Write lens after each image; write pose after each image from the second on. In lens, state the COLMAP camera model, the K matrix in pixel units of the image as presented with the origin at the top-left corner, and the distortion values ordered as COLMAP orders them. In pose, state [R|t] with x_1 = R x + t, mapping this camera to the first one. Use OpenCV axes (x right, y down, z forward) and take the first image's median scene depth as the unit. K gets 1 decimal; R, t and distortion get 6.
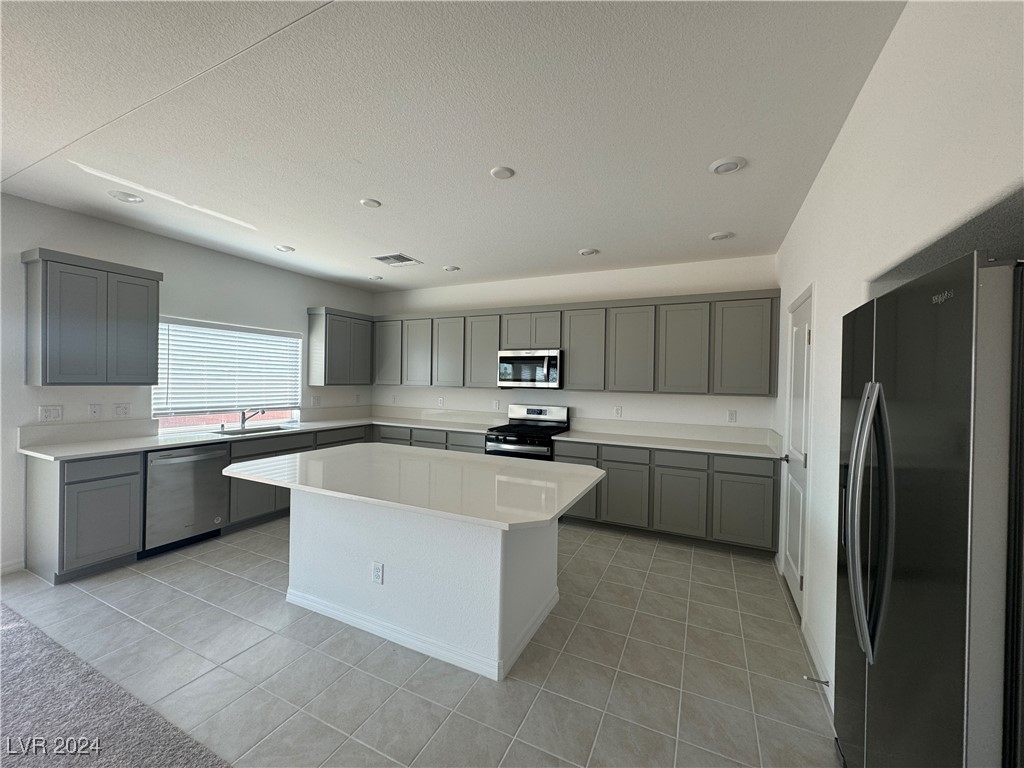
lens RADIAL K [[420.4, 0, 512.0], [0, 420.4, 384.0], [0, 0, 1]] dist [0.015717, -0.000039]
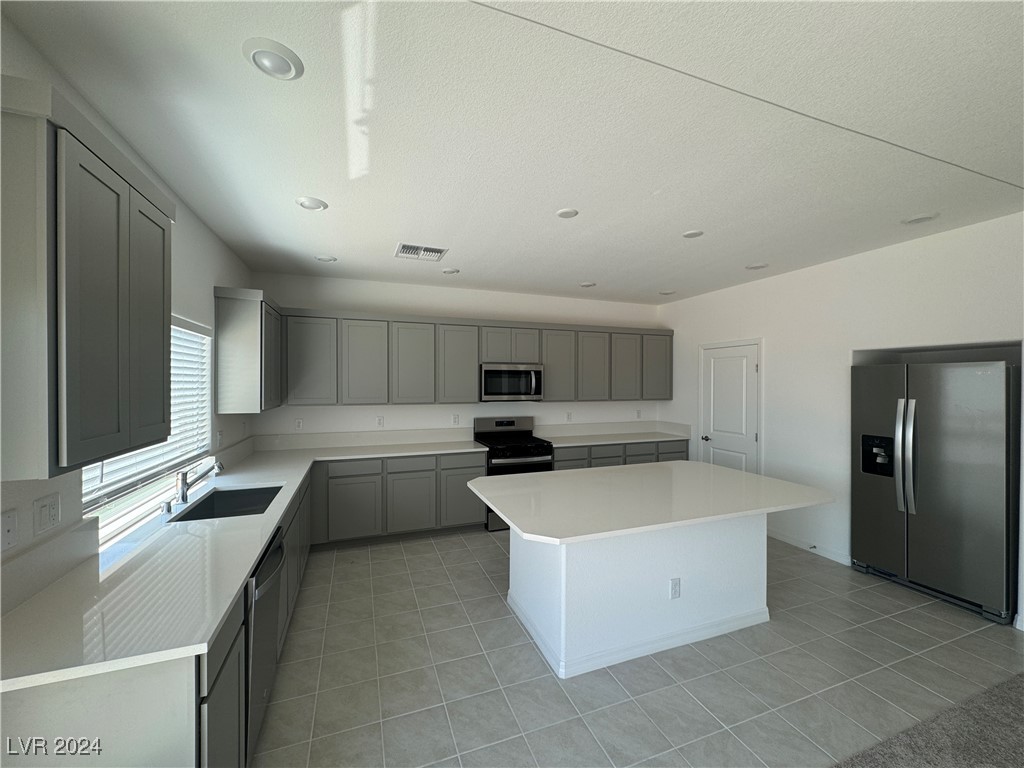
lens RADIAL K [[401.9, 0, 509.9], [0, 401.9, 393.6], [0, 0, 1]] dist [-0.020737, 0.000017]
pose [[0.686925, -0.030013, 0.726108, -0.675298], [0.034114, 0.999377, 0.009034, -0.018421], [-0.725927, 0.018565, 0.687521, 0.331959]]
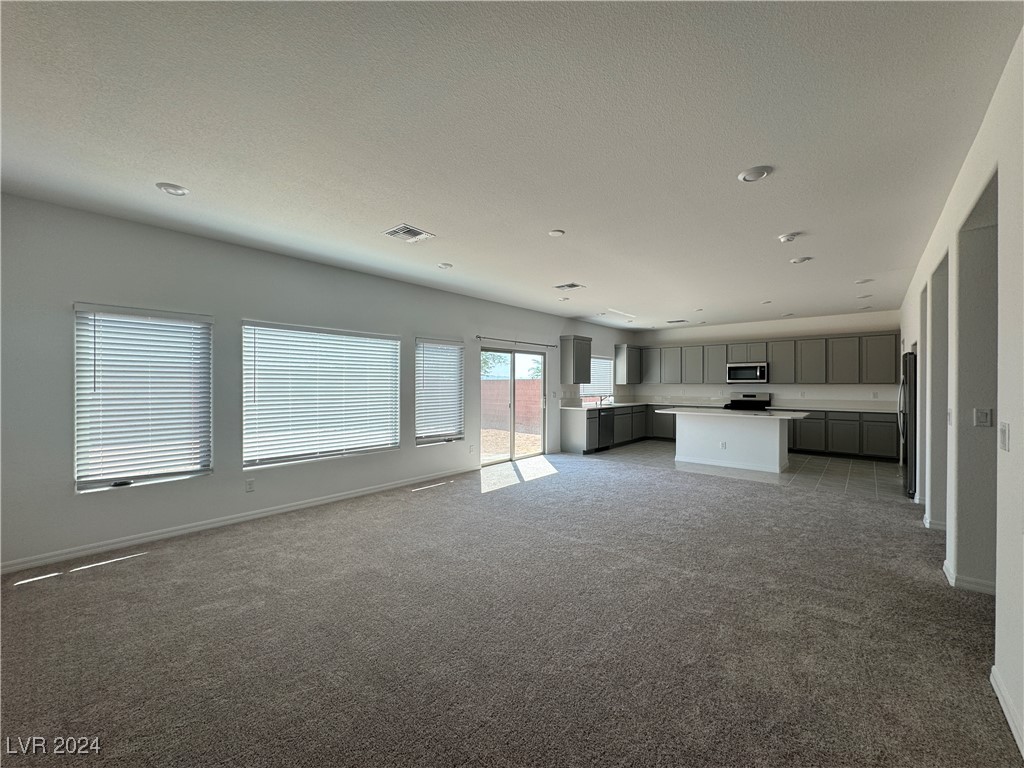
lens RADIAL K [[420.4, 0, 512.0], [0, 420.4, 384.0], [0, 0, 1]] dist [0.015717, -0.000039]
pose [[0.966116, -0.017851, -0.257489, -0.491471], [0.015949, 0.999828, -0.009472, 0.014806], [0.257614, 0.005044, 0.966235, -1.110326]]
